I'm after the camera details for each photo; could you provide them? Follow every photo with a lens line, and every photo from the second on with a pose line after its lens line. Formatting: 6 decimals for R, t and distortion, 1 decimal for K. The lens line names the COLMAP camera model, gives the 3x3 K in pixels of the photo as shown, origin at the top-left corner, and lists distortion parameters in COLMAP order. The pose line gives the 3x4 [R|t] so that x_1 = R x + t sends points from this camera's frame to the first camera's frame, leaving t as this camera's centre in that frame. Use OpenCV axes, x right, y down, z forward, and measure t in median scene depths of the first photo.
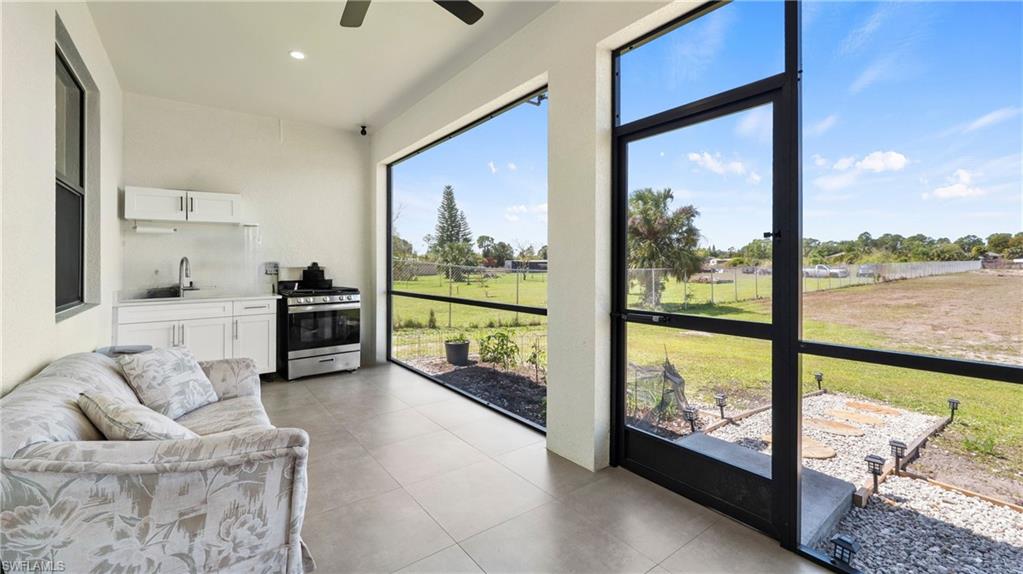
lens RADIAL K [[419.6, 0, 497.8], [0, 419.6, 261.3], [0, 0, 1]] dist [-0.001881, -0.000233]
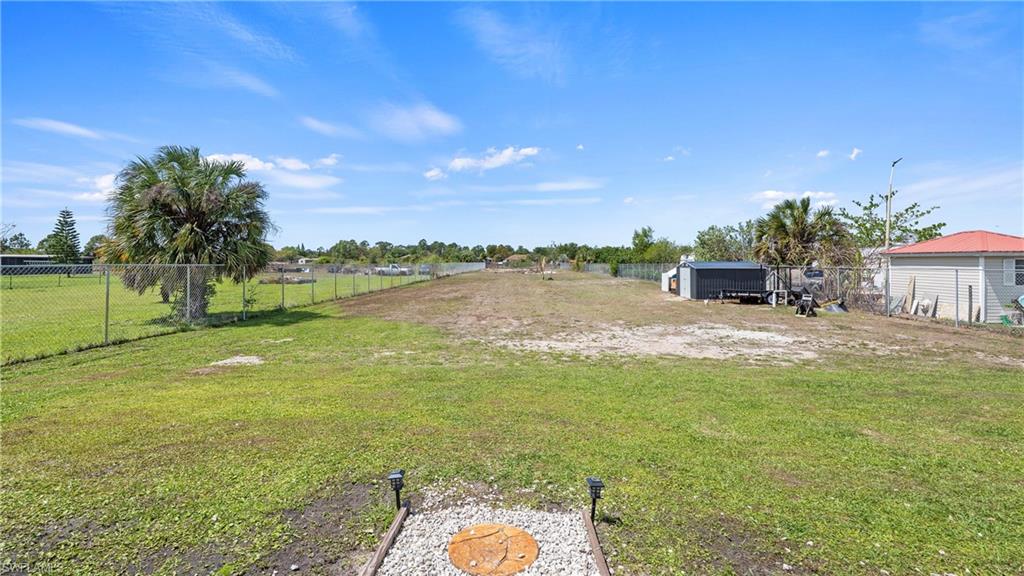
lens RADIAL K [[420.0, 0, 498.3], [0, 420.0, 262.3], [0, 0, 1]] dist [-0.001881, -0.000233]
pose [[0.620315, 0.011290, 0.784272, 0.066512], [-0.011853, 0.999917, -0.005020, 0.005231], [-0.784264, -0.006182, 0.620397, 0.088229]]
